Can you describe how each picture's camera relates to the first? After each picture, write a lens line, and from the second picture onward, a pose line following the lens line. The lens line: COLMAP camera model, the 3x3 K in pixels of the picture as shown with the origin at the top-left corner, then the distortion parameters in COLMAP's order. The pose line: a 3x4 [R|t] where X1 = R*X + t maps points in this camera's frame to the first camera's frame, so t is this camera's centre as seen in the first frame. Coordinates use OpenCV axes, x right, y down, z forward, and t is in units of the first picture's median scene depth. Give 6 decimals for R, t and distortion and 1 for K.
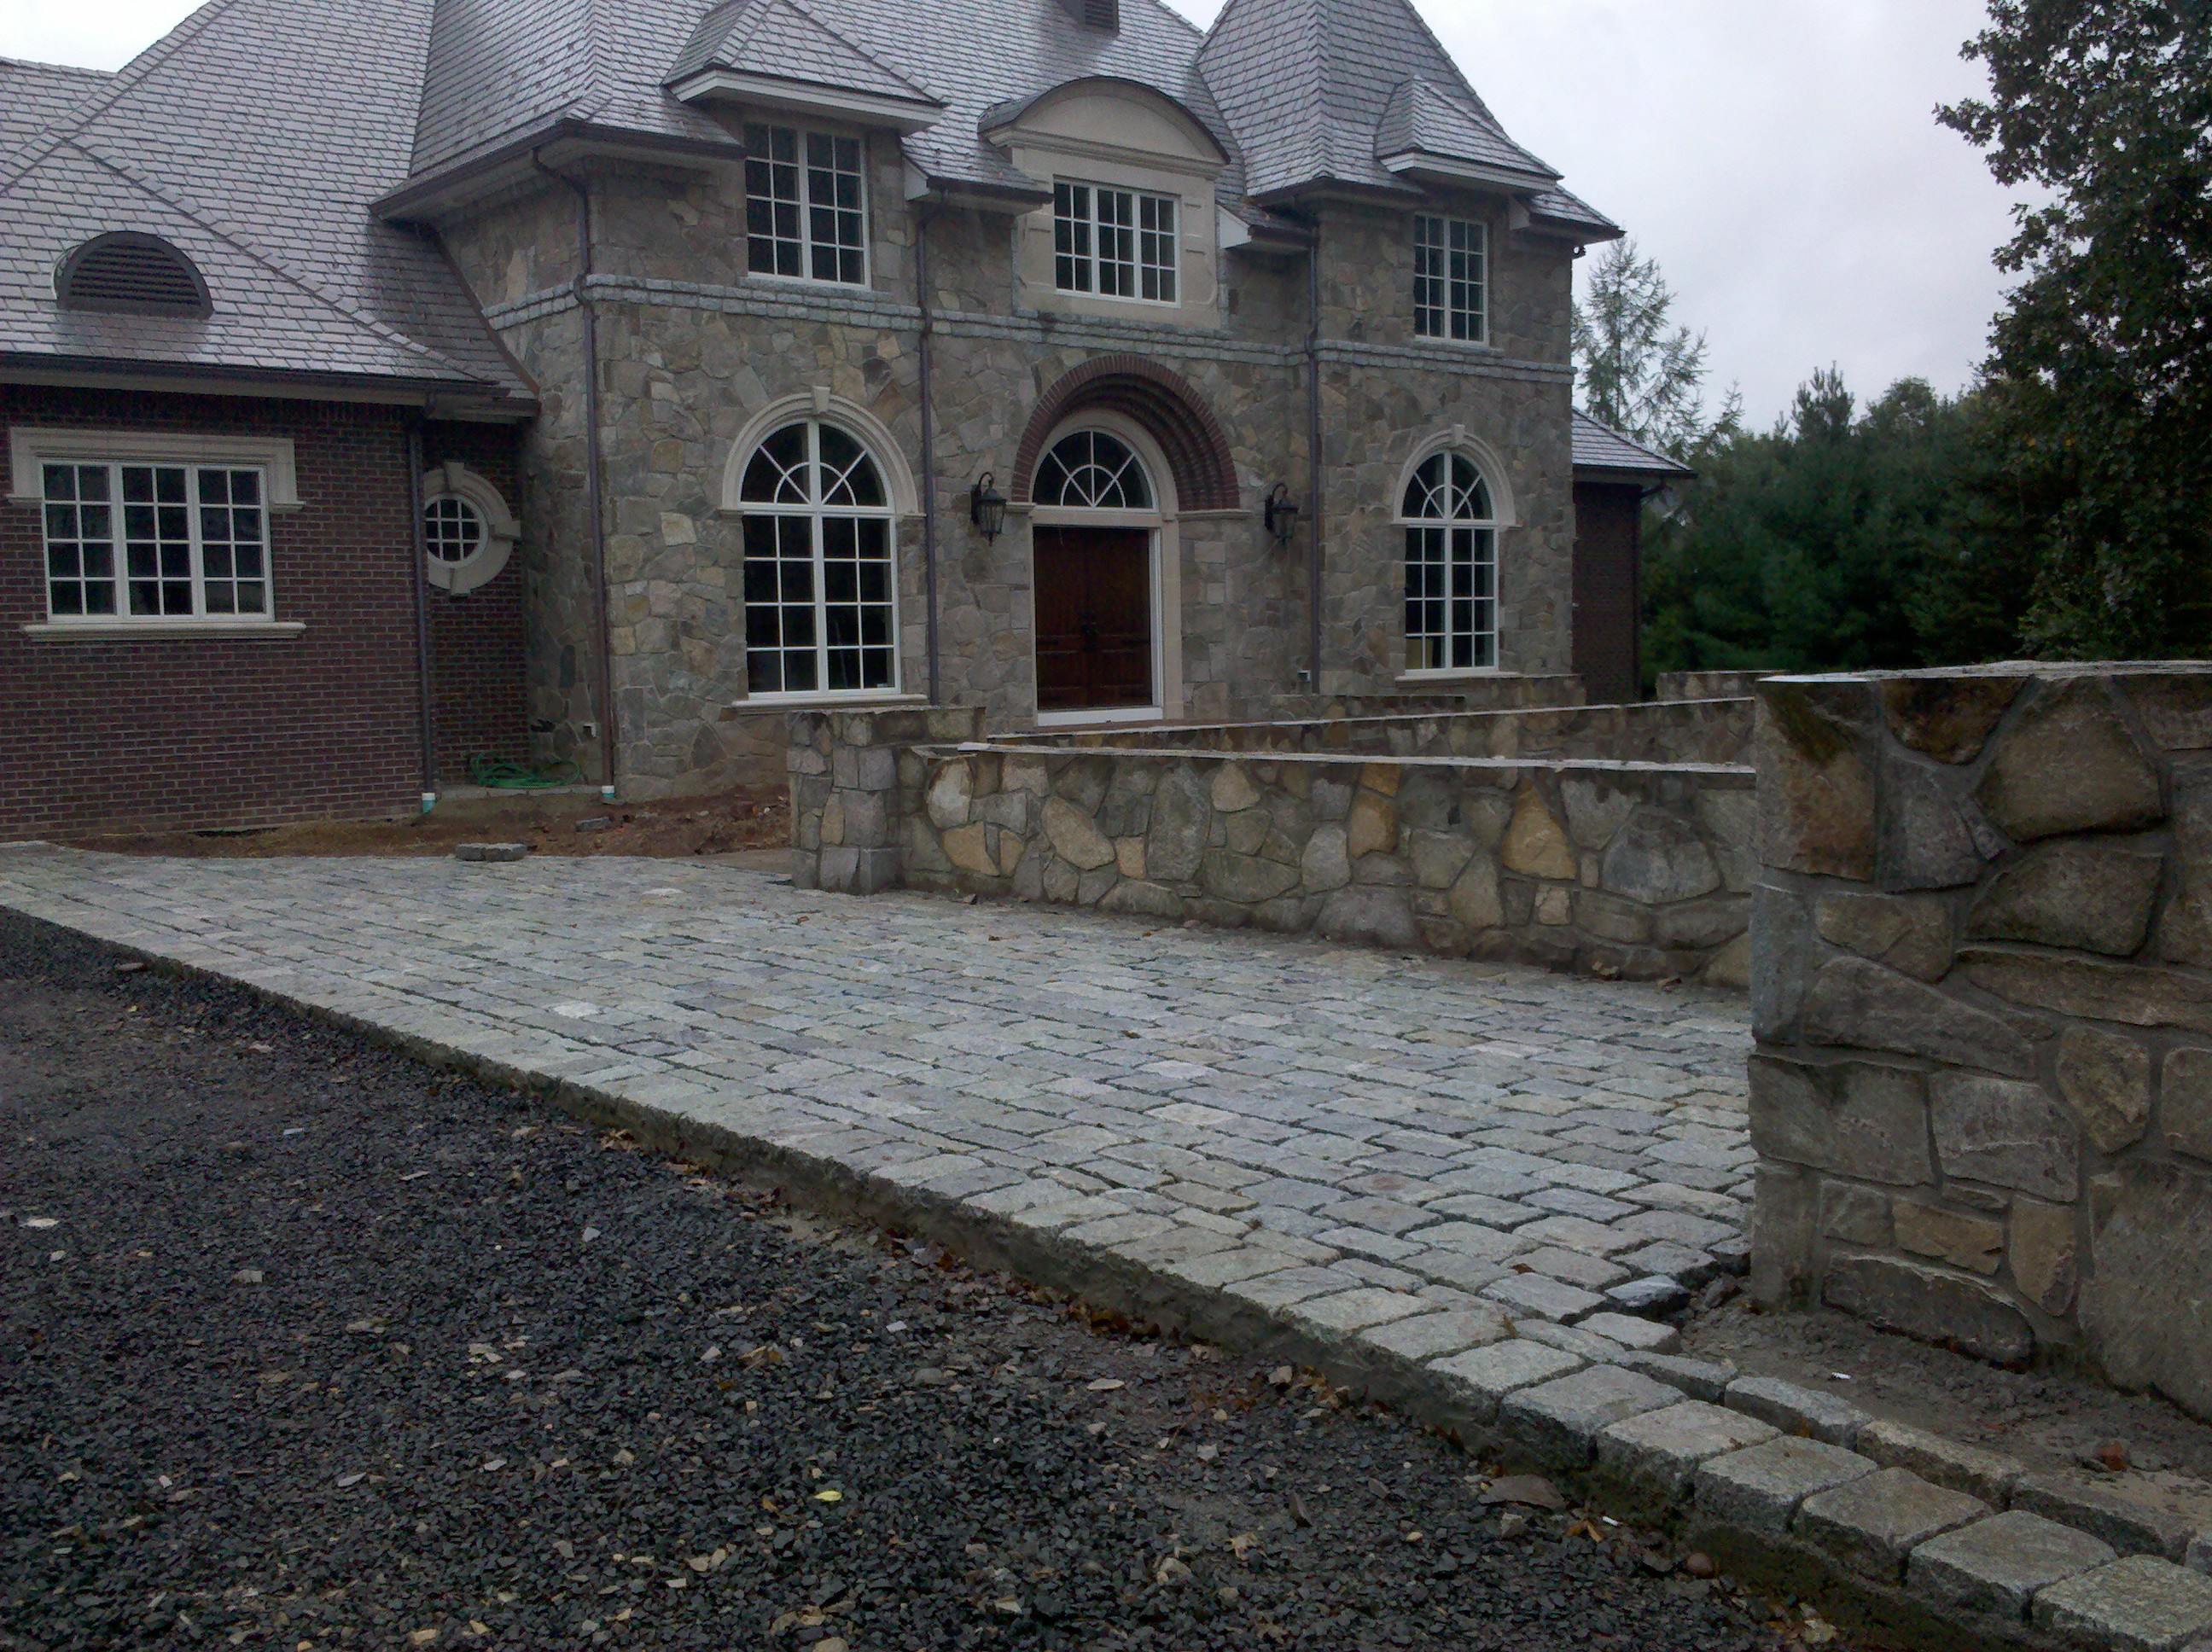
lens RADIAL K [[2115.7, 0, 1143.1], [0, 2115.7, 817.7], [0, 0, 1]] dist [-0.009919, 0.000000]
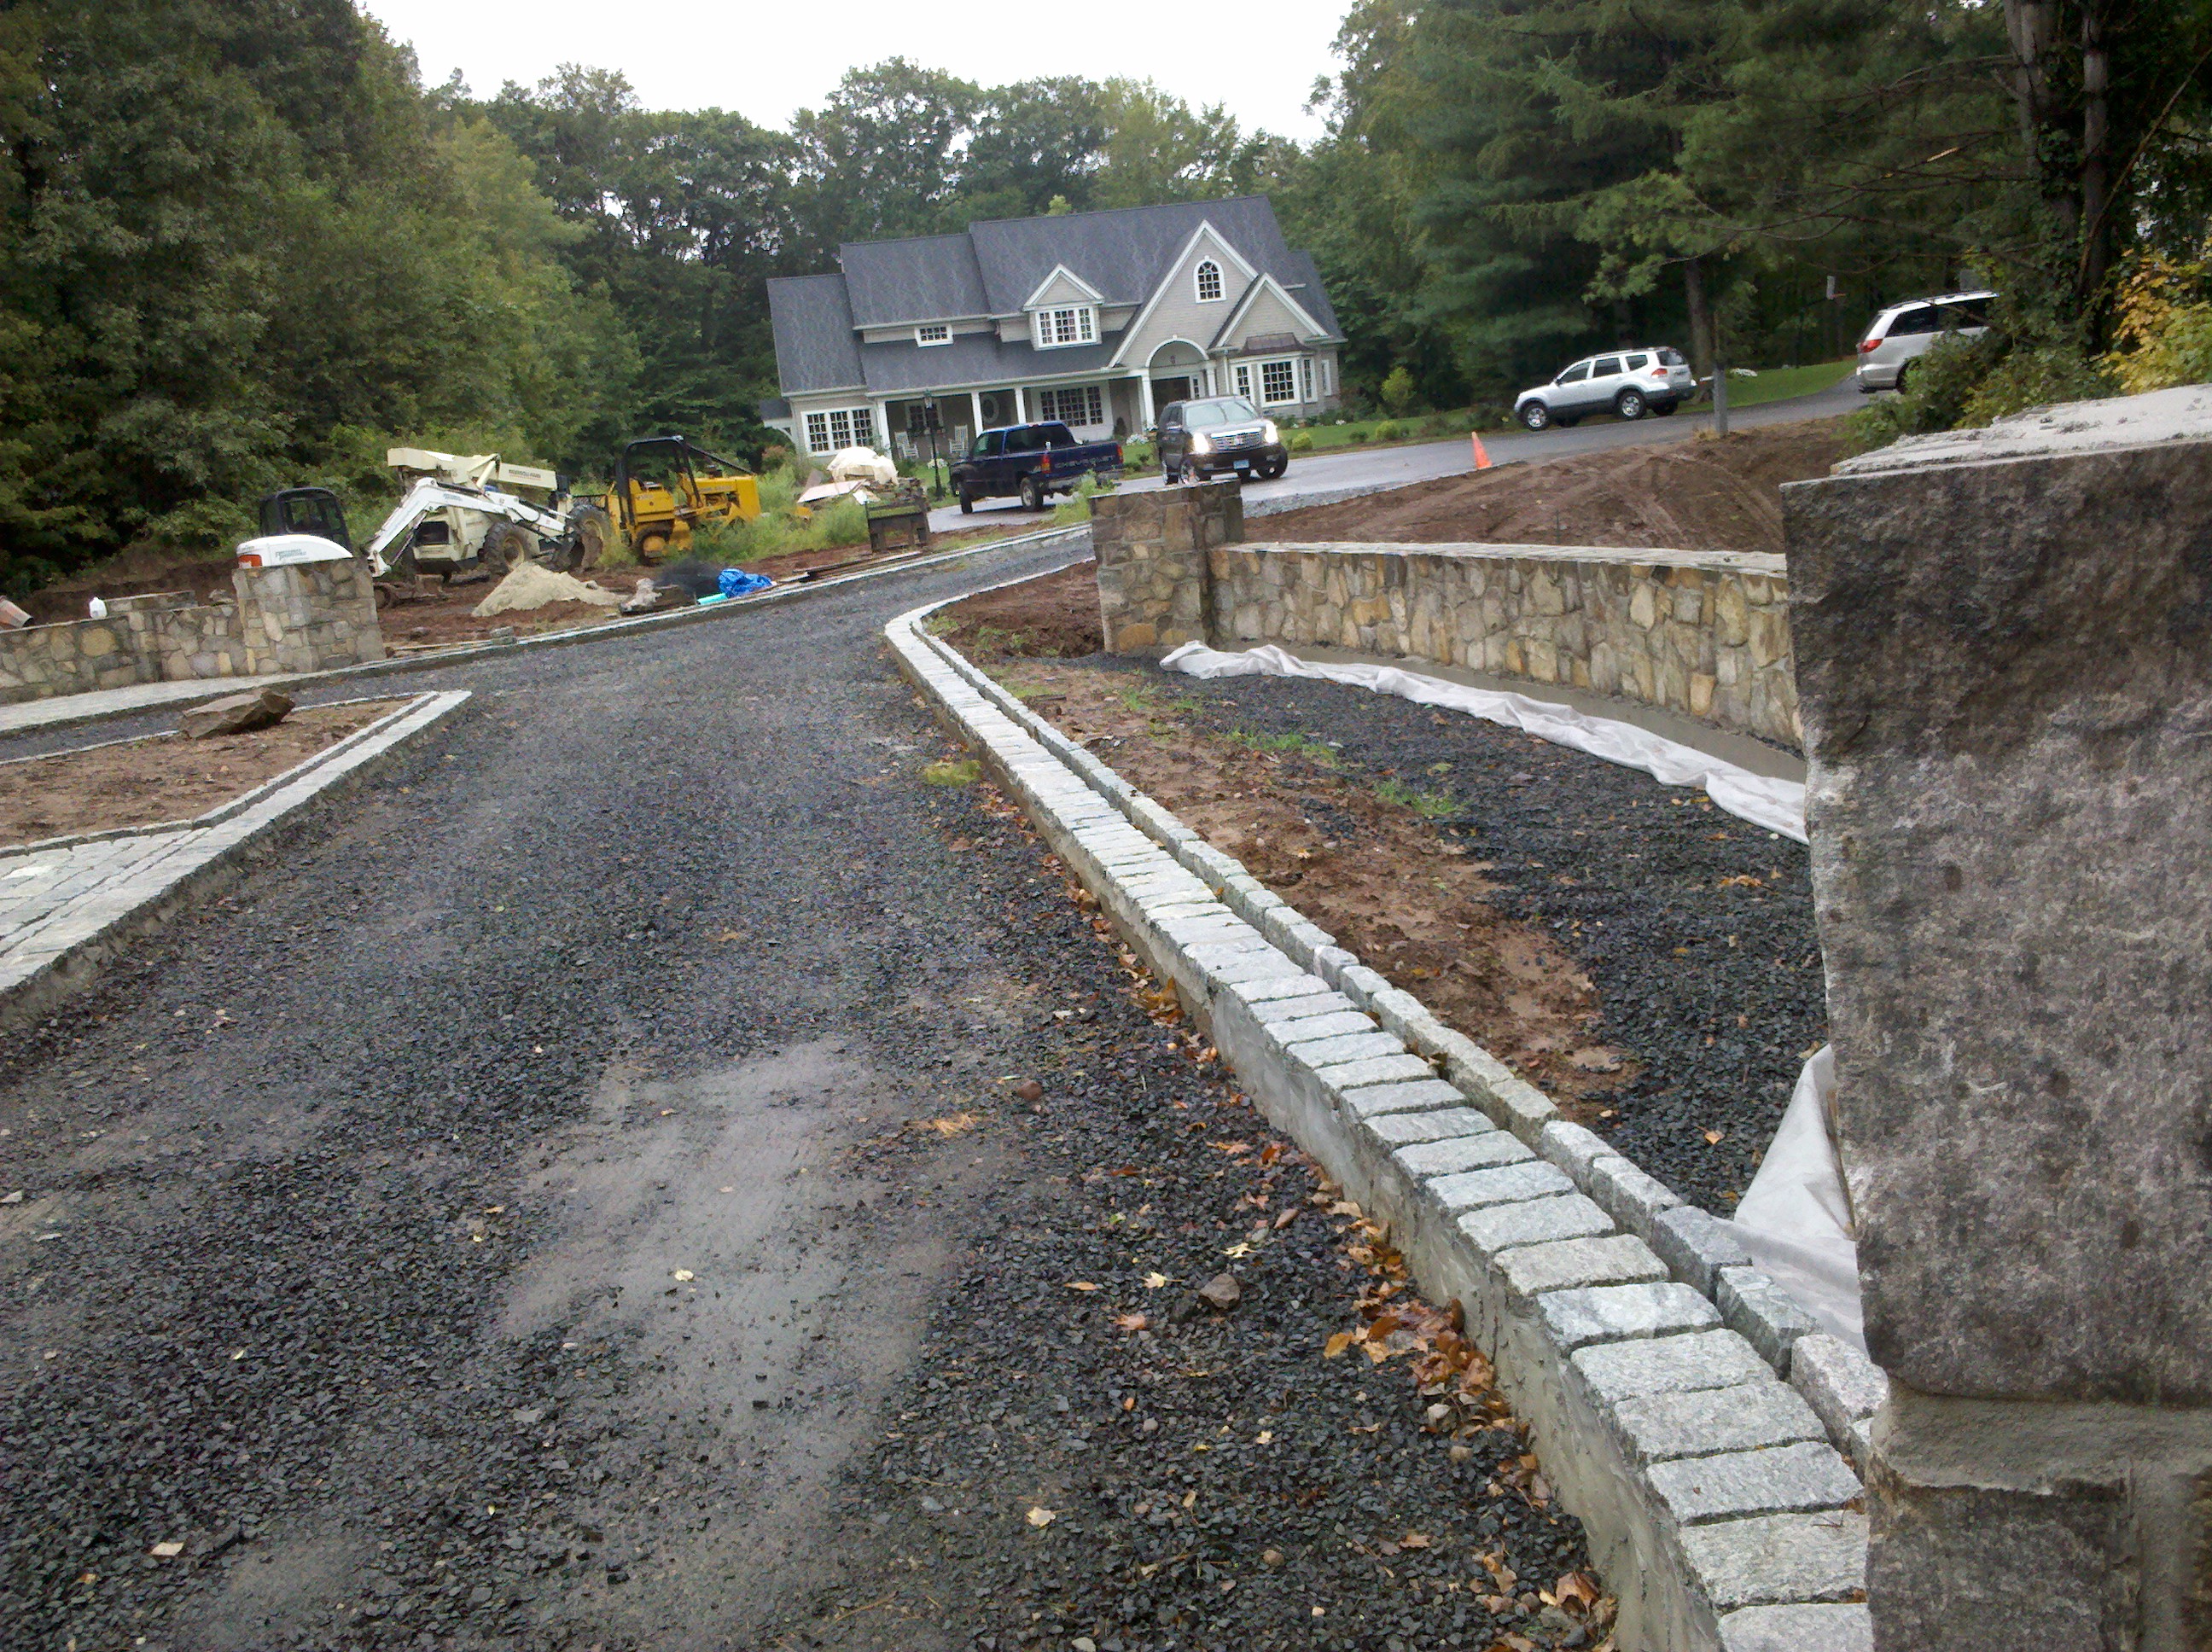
lens RADIAL K [[2115.7, 0, 1098.3], [0, 2115.7, 829.0], [0, 0, 1]] dist [-0.009919, 0.000000]
pose [[-0.341041, -0.098747, 0.934848, -1.680598], [0.186825, 0.967510, 0.170353, 0.017948], [-0.921296, 0.232751, -0.311512, 0.258282]]
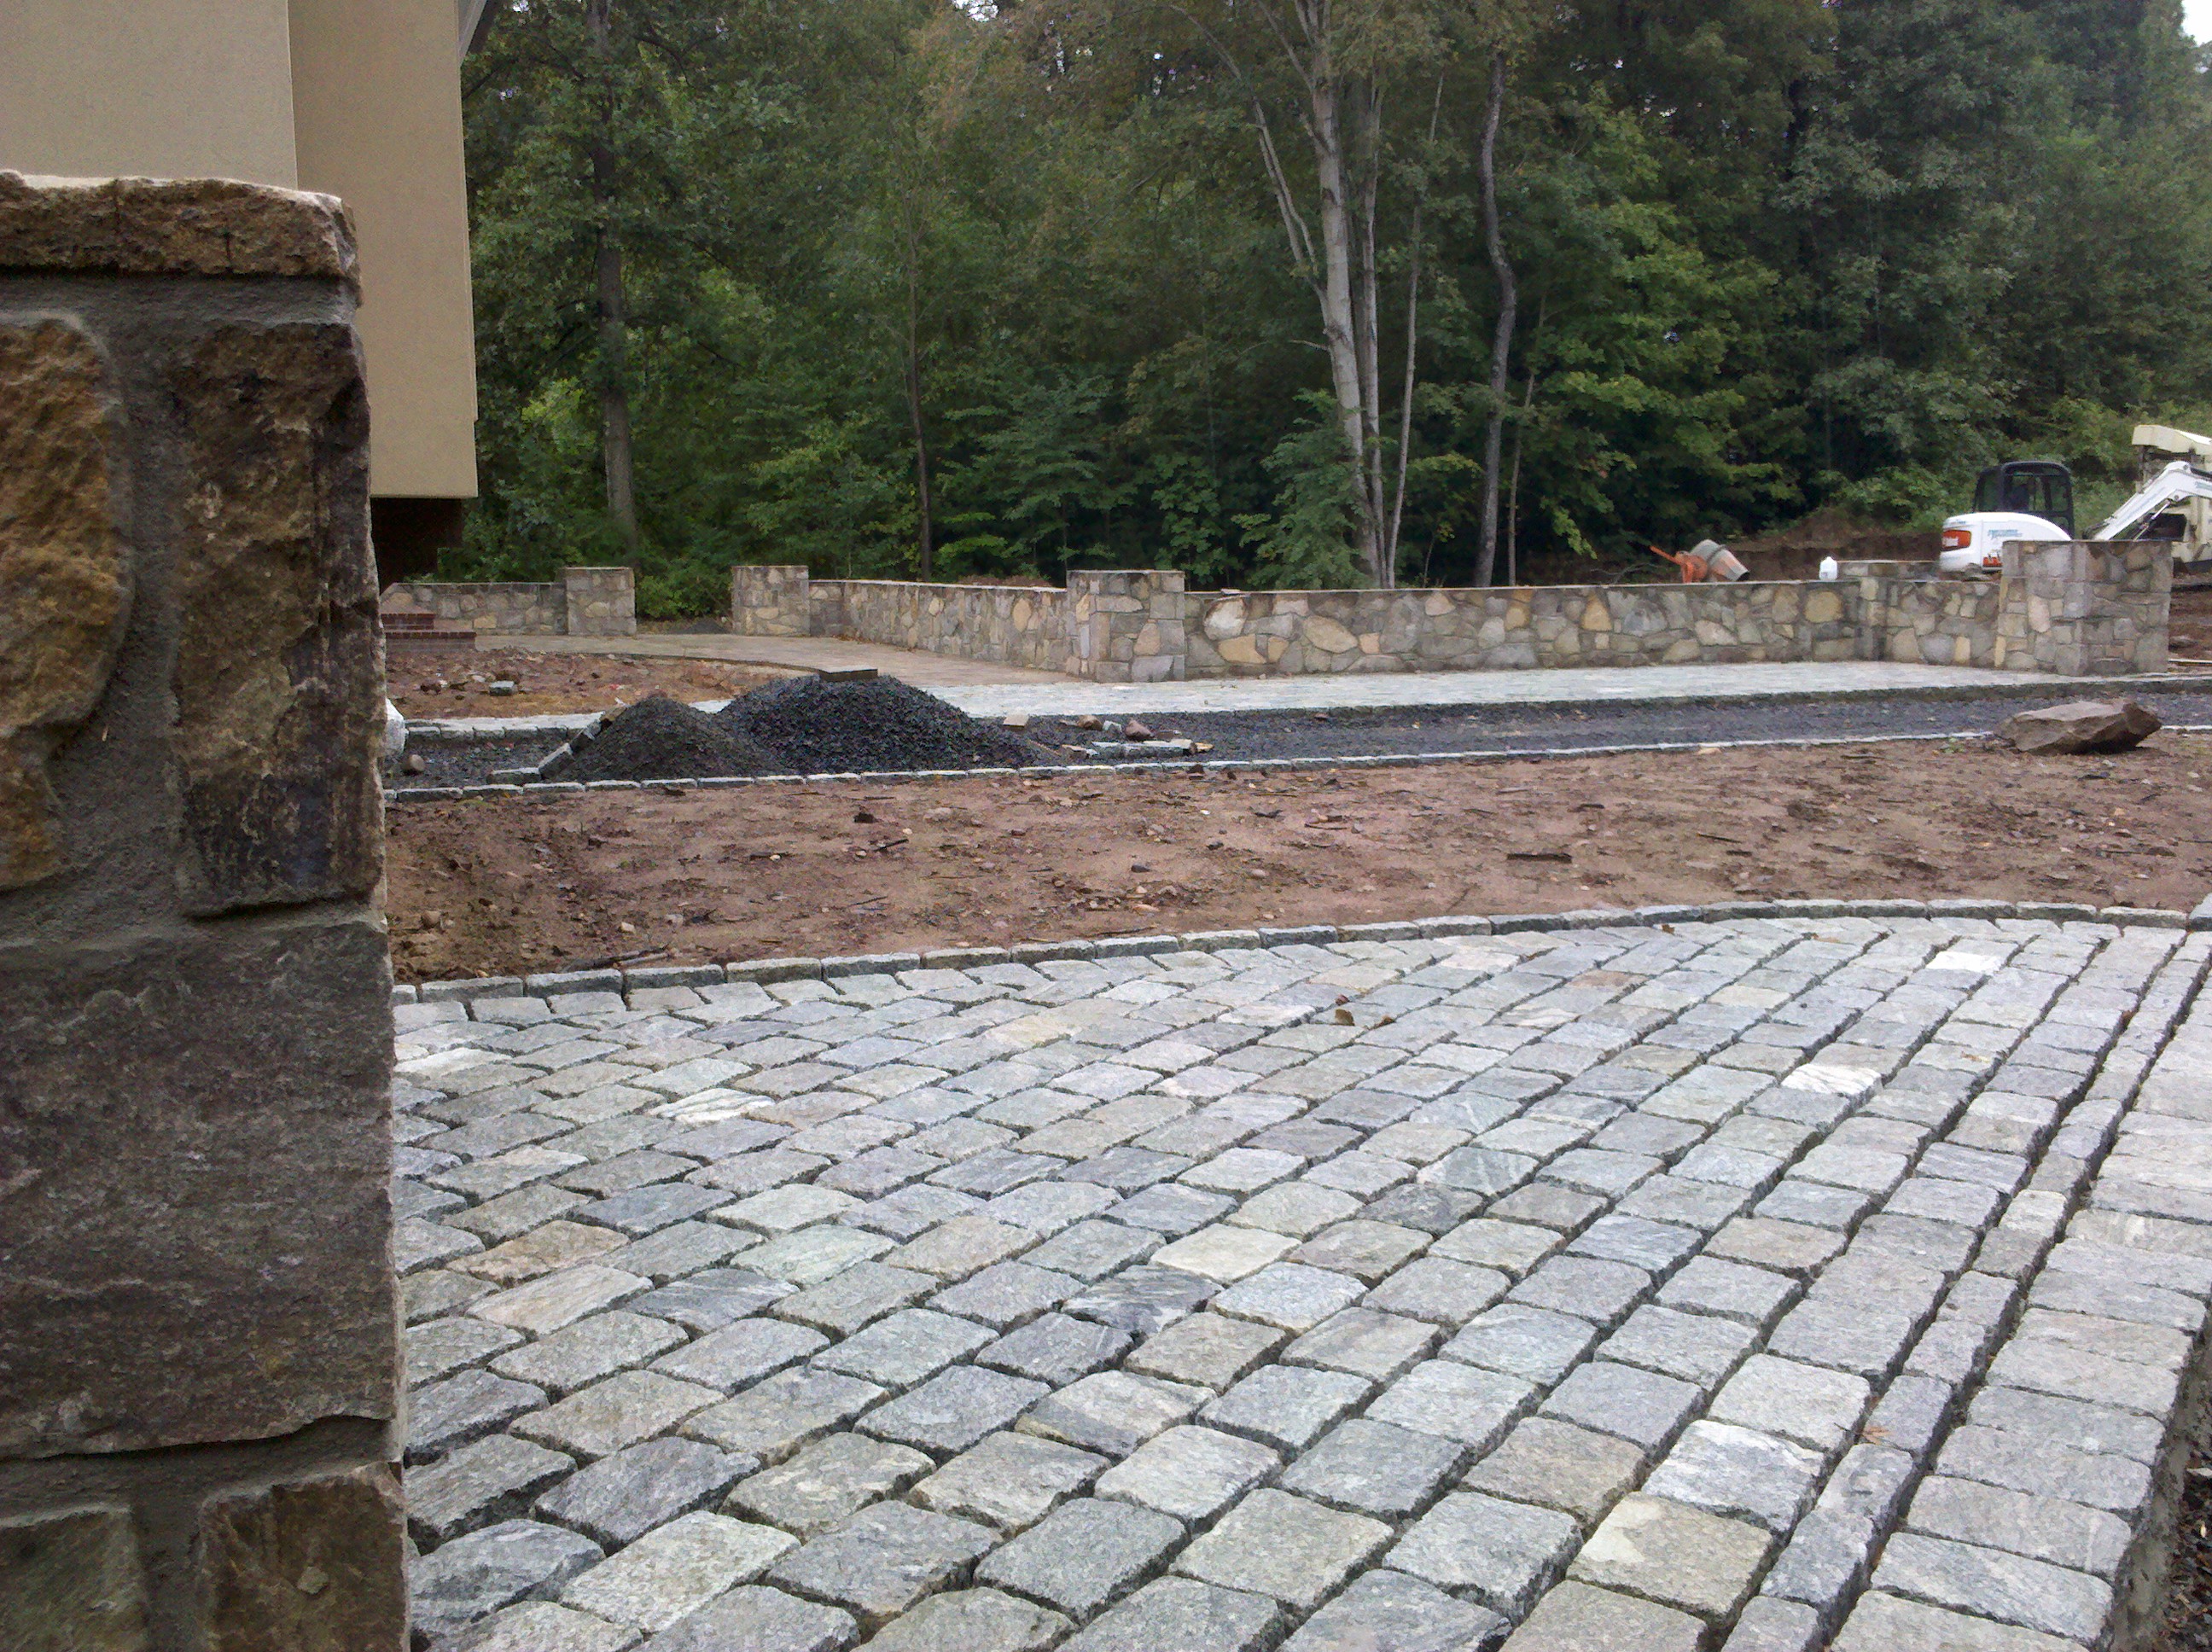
lens RADIAL K [[2115.7, 0, 1107.2], [0, 2115.7, 833.6], [0, 0, 1]] dist [-0.009919, 0.000000]
pose [[0.358542, -0.103842, 0.927720, -1.386872], [0.071951, 0.993912, 0.083444, 0.009296], [-0.930737, 0.036832, 0.363830, 0.370499]]
